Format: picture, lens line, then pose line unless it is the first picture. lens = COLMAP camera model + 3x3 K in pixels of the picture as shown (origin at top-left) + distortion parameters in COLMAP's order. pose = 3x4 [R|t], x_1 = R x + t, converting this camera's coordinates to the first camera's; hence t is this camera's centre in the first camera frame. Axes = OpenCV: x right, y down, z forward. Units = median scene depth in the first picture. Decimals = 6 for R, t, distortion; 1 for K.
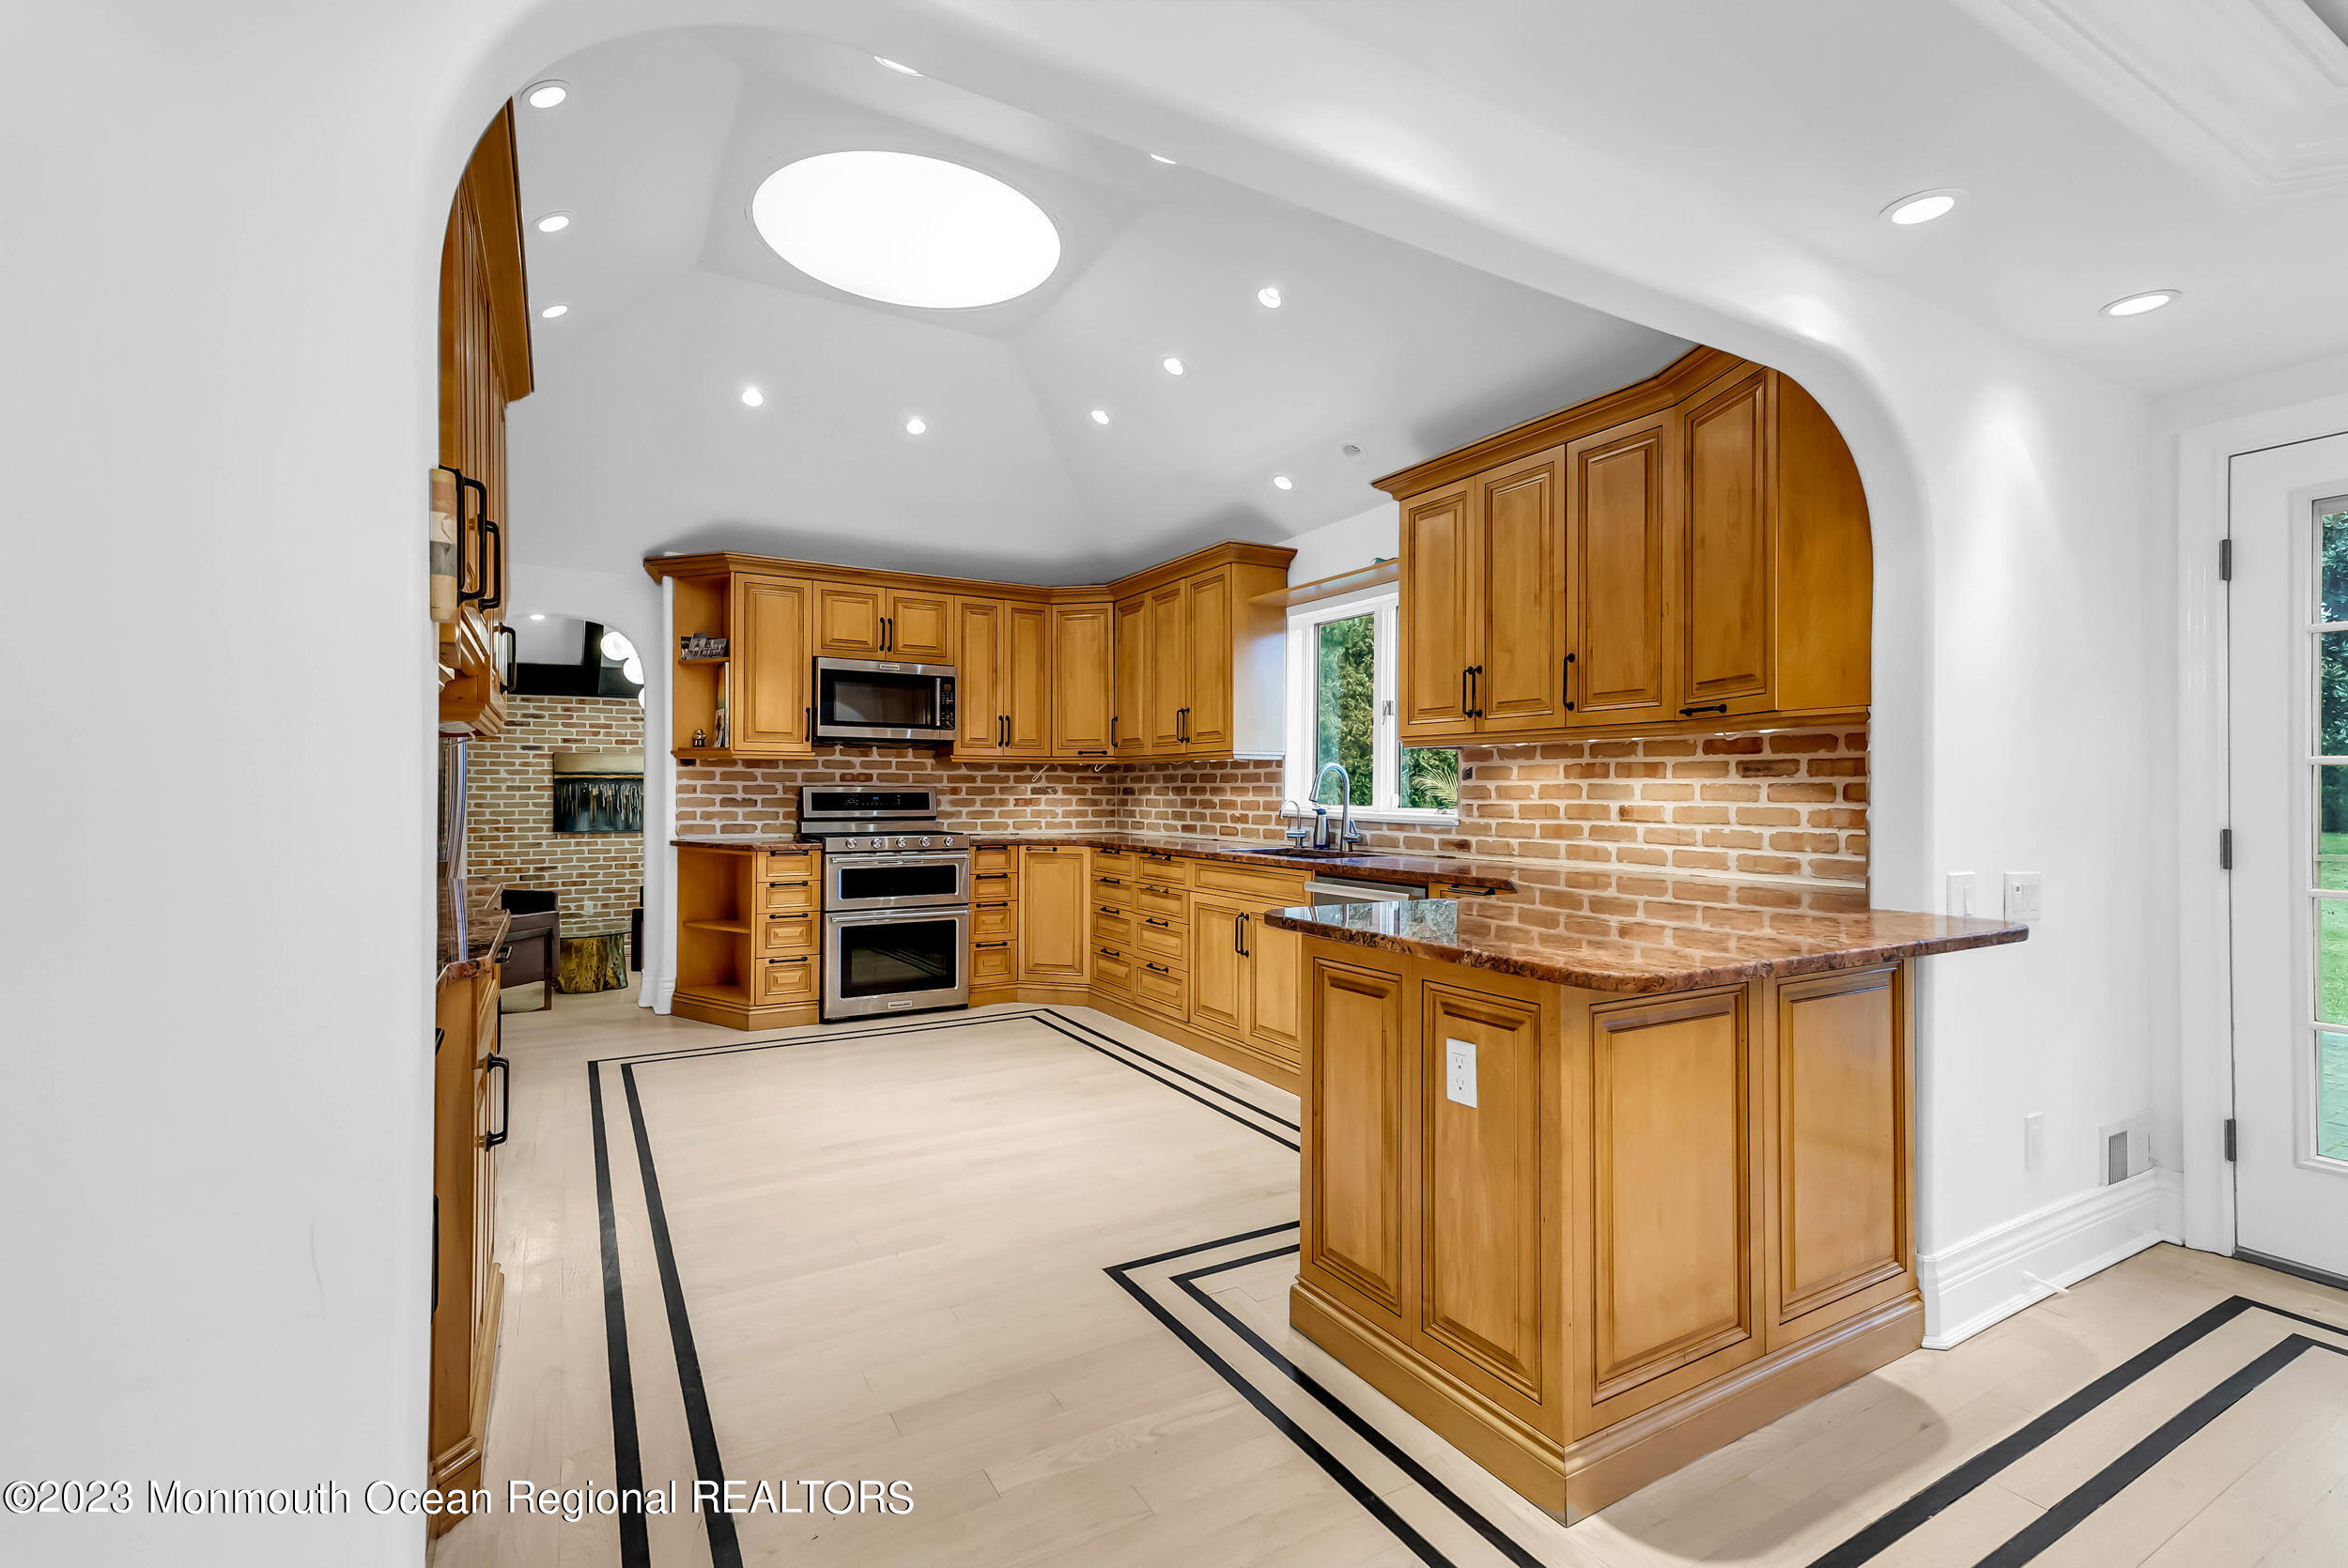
lens RADIAL K [[1043.9, 0, 1178.1], [0, 1043.9, 786.1], [0, 0, 1]] dist [0.014441, 0.002061]
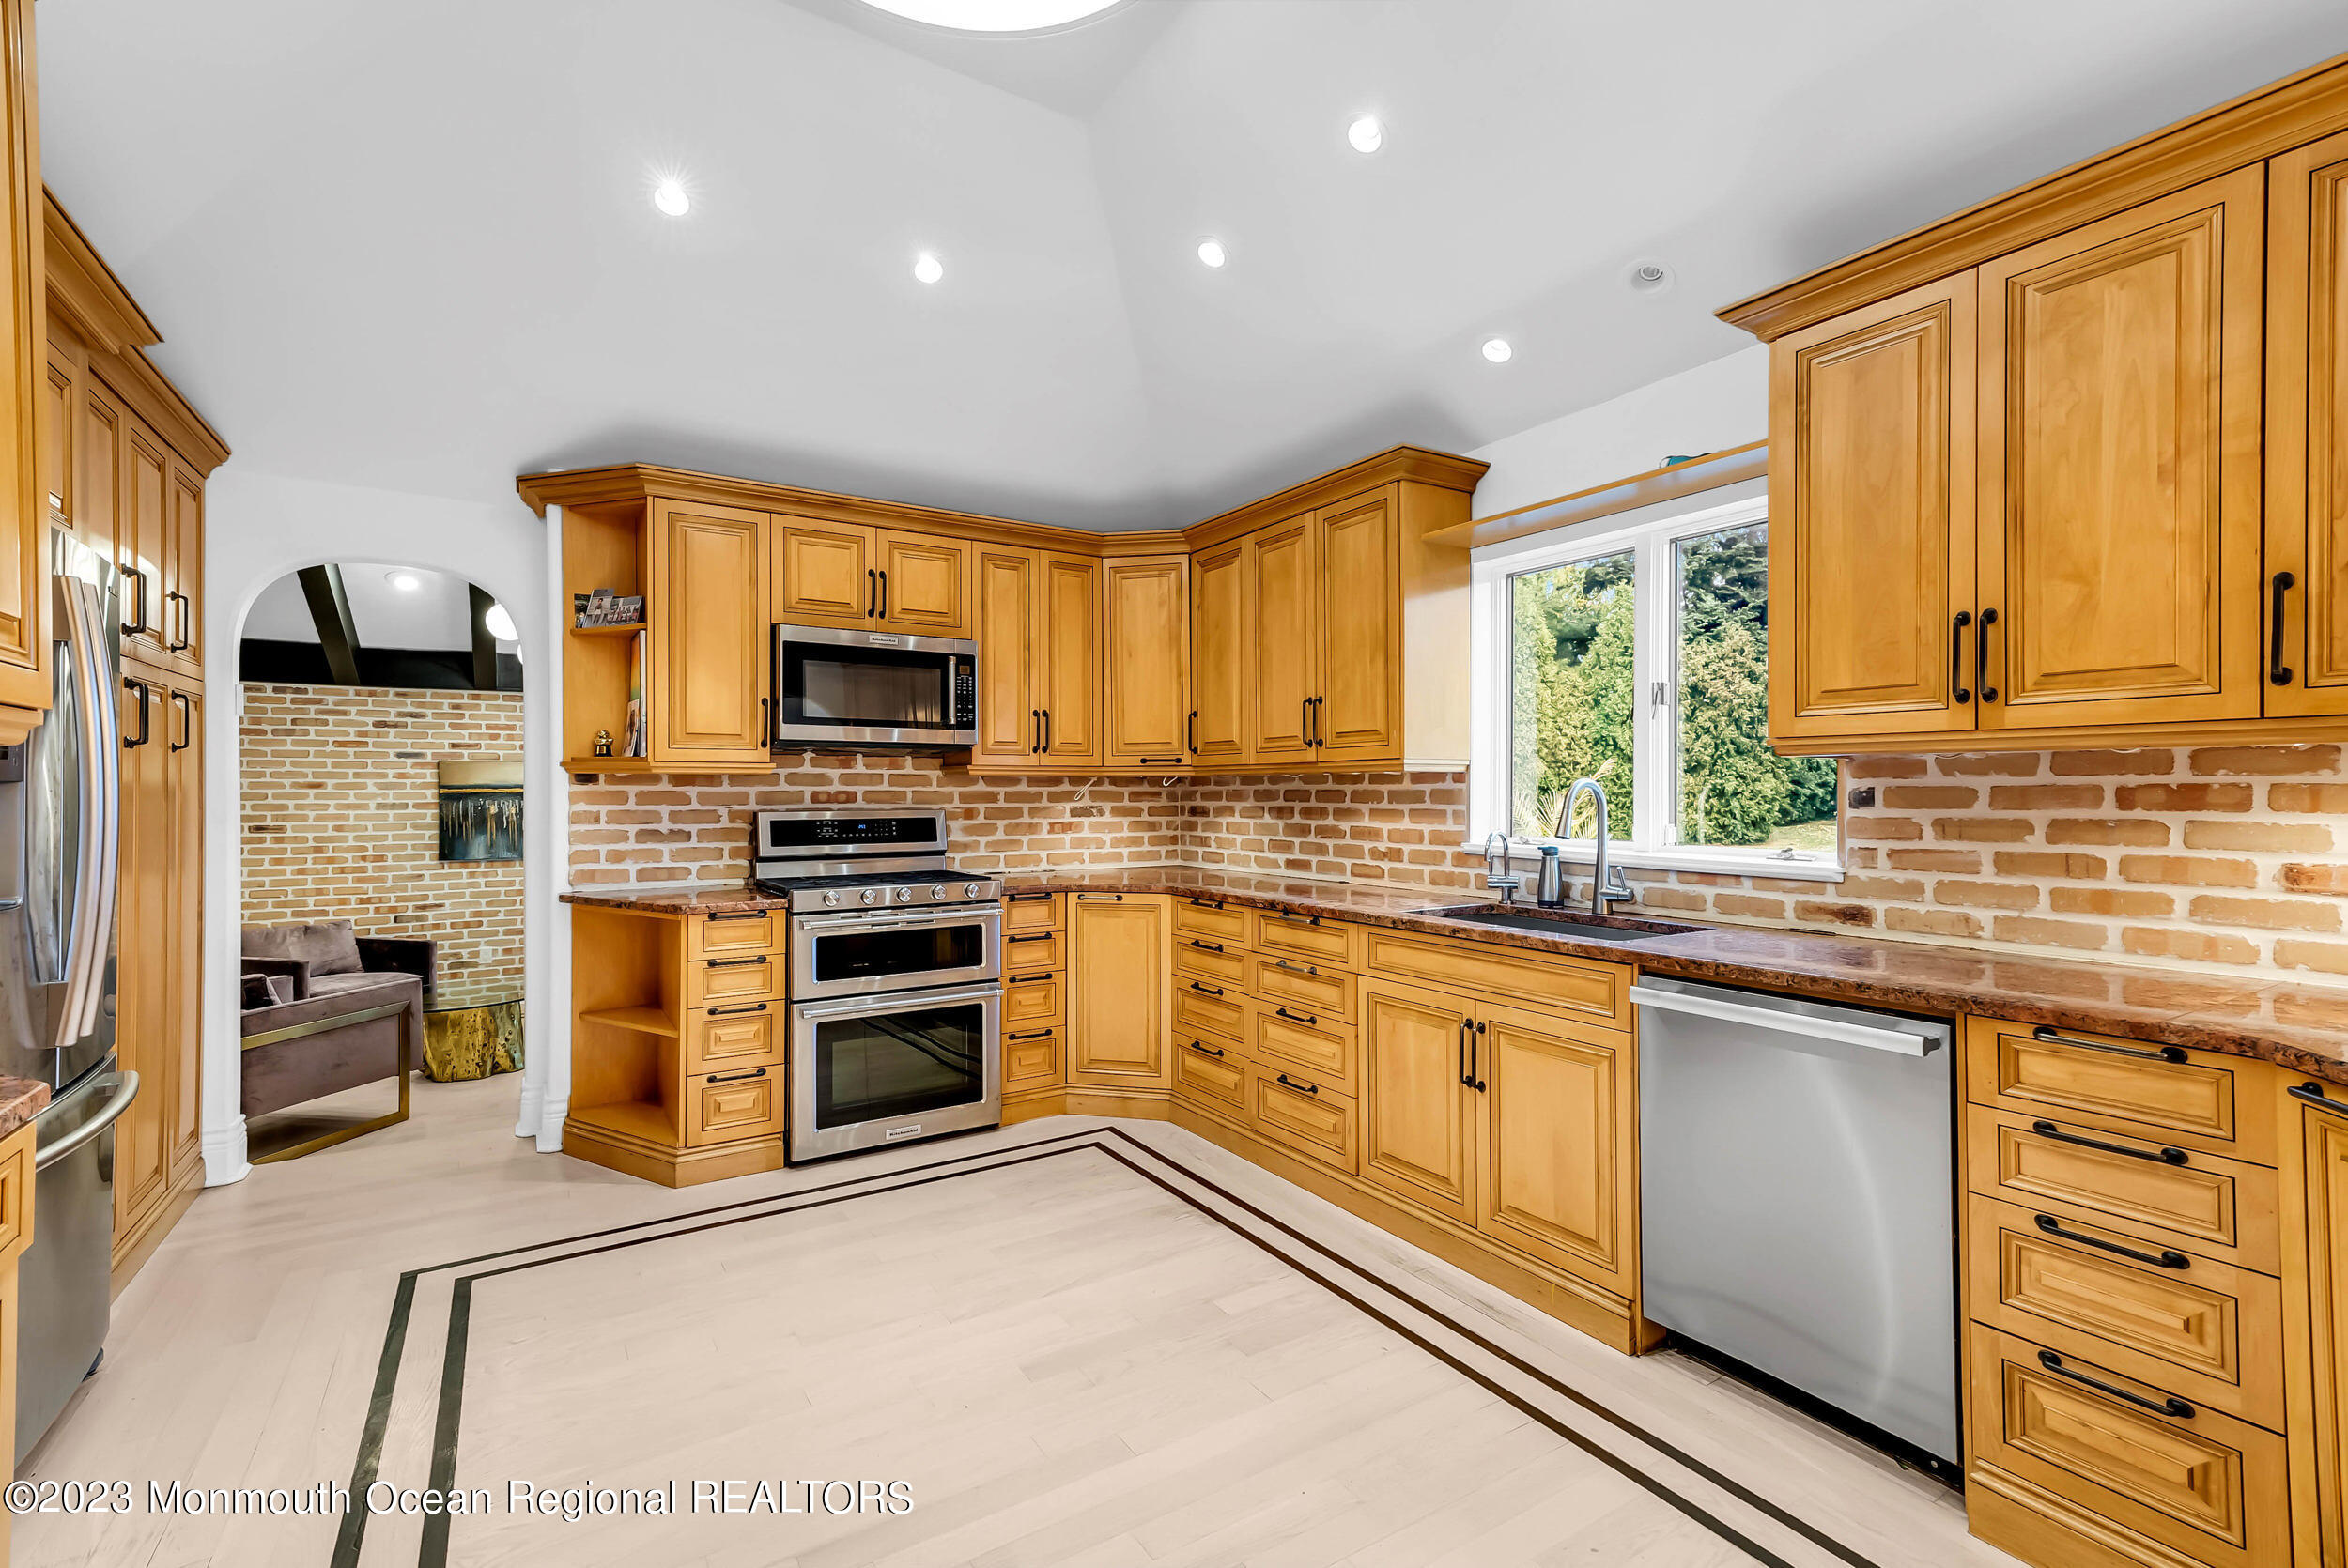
lens RADIAL K [[1043.9, 0, 1178.8], [0, 1043.9, 786.5], [0, 0, 1]] dist [0.014441, 0.002061]
pose [[0.999264, -0.005496, 0.037971, -0.108414], [0.005509, 0.999985, -0.000246, -0.015326], [-0.037969, 0.000455, 0.999279, 0.302706]]
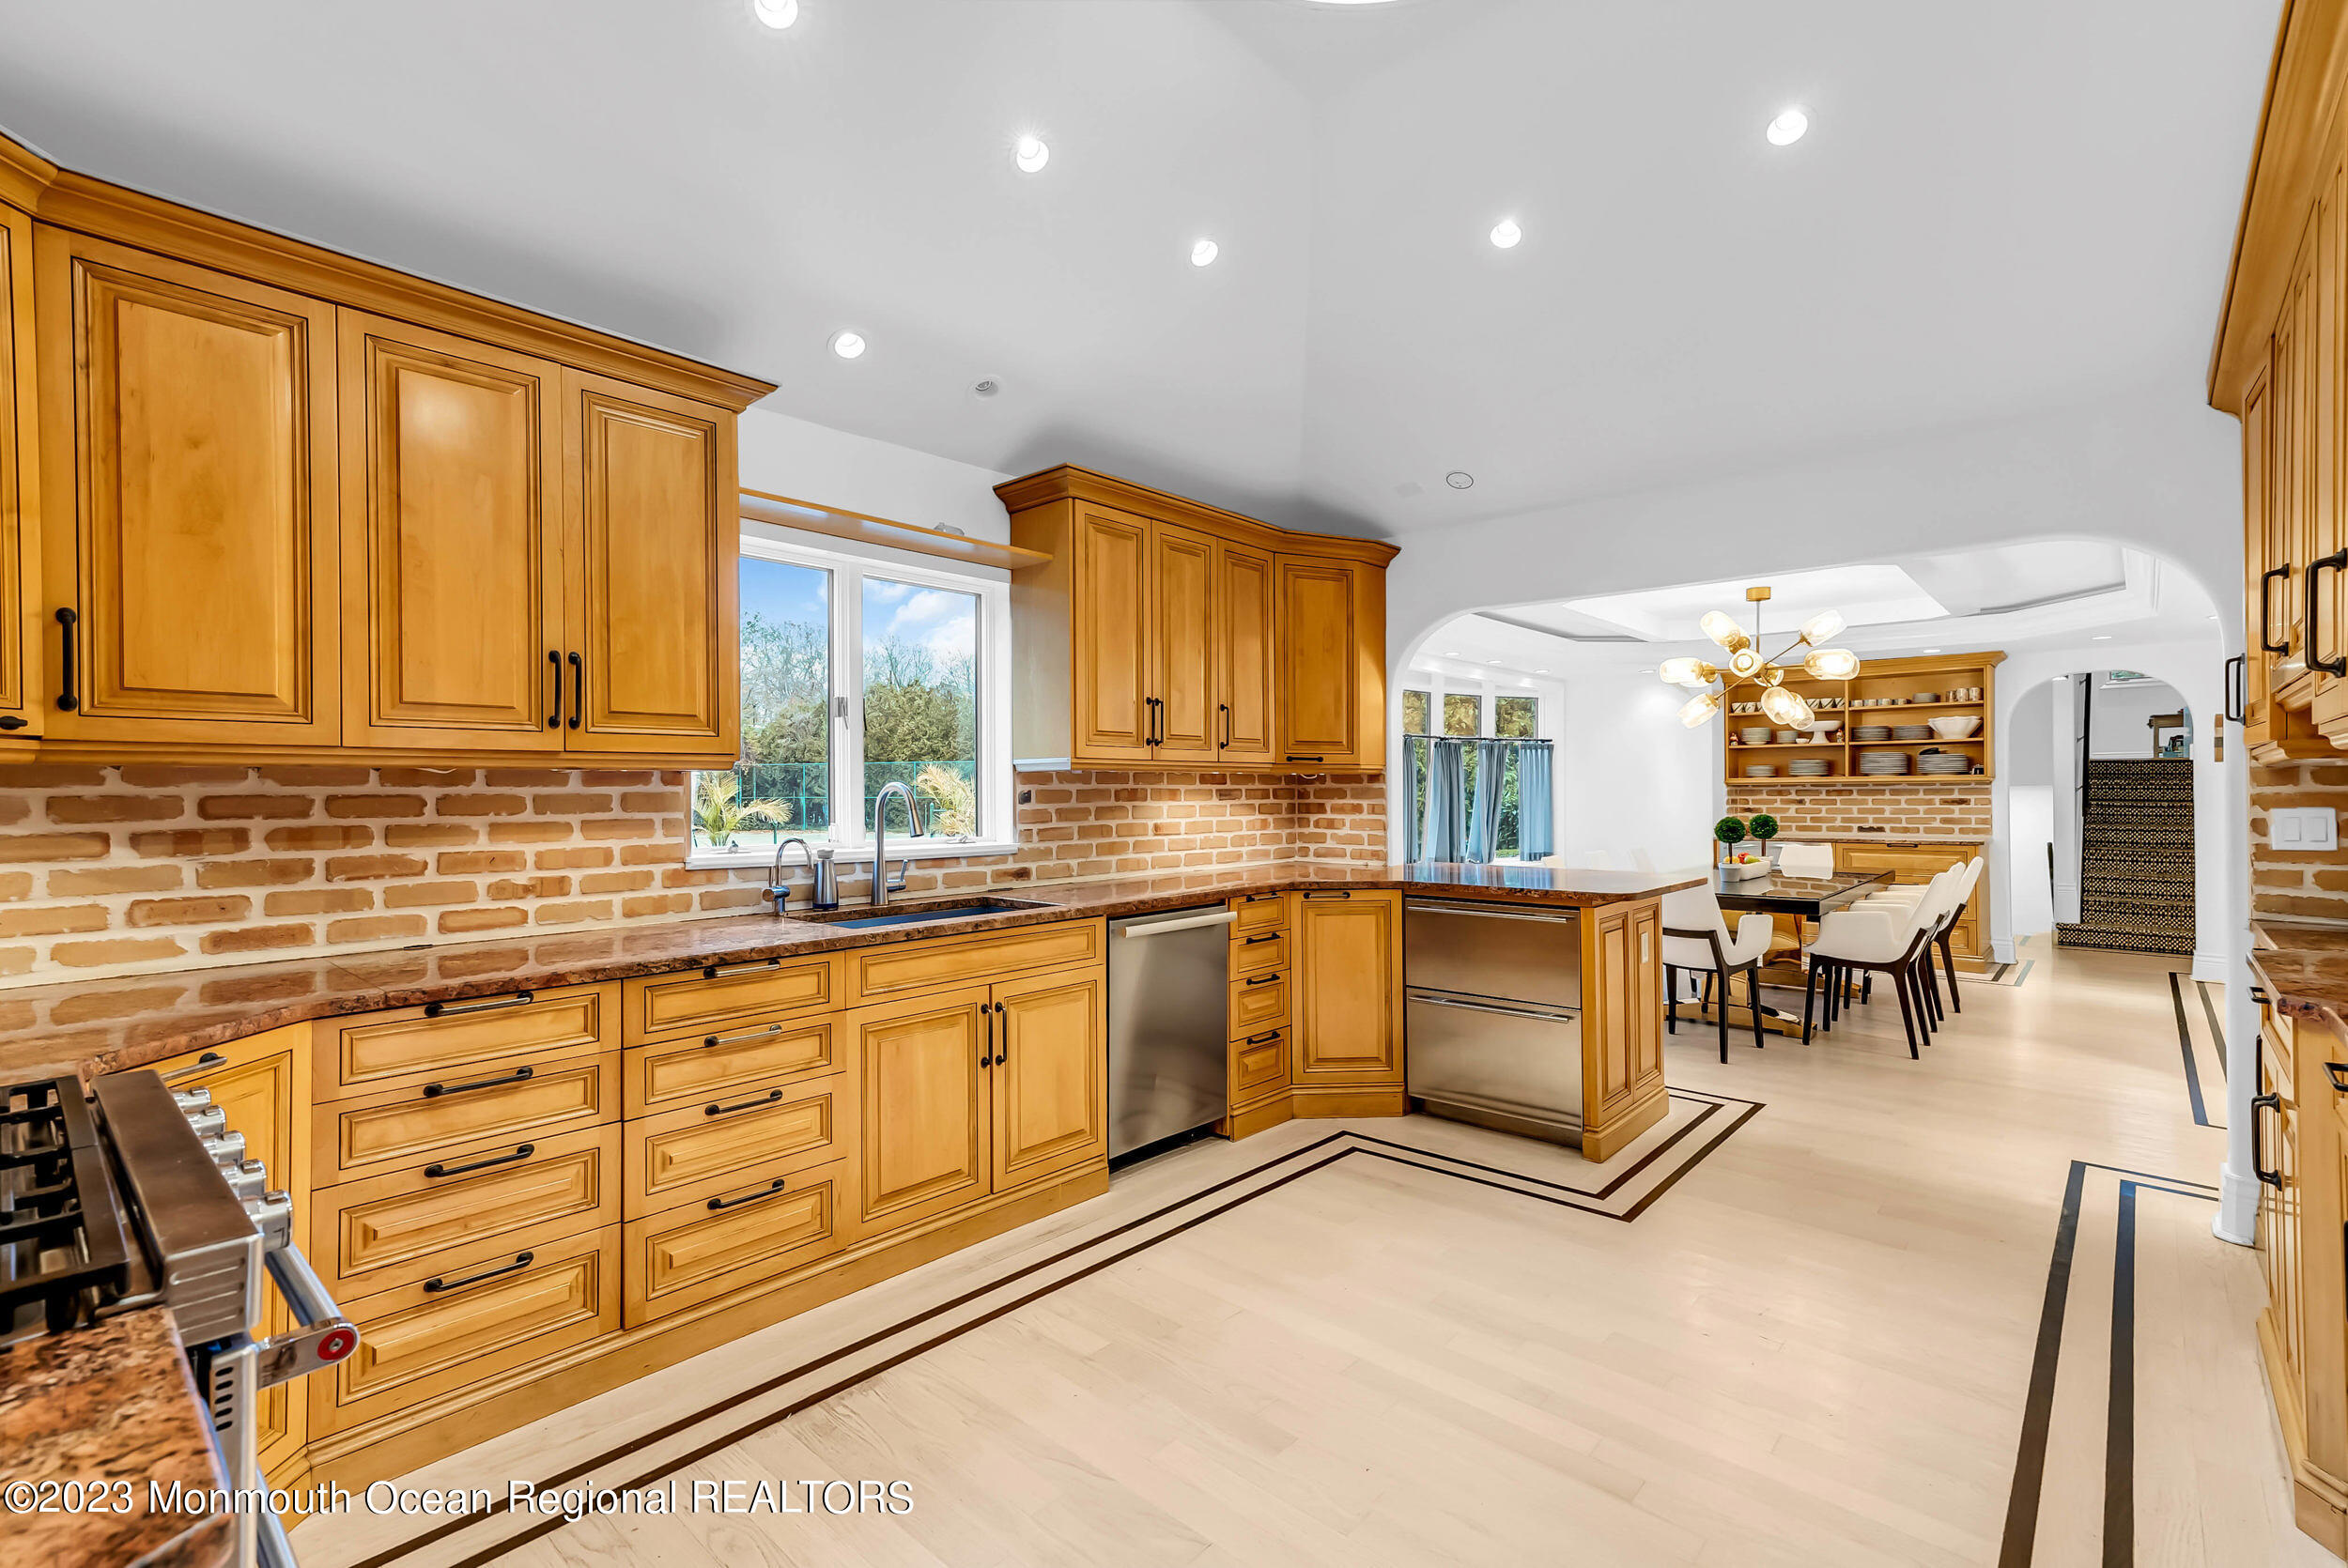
lens RADIAL K [[1043.9, 0, 1155.6], [0, 1043.9, 789.4], [0, 0, 1]] dist [0.014441, 0.002061]
pose [[-0.289201, 0.001405, 0.957267, -0.493416], [0.003585, 0.999993, -0.000384, -0.013543], [-0.957262, 0.003321, -0.289204, 0.869669]]
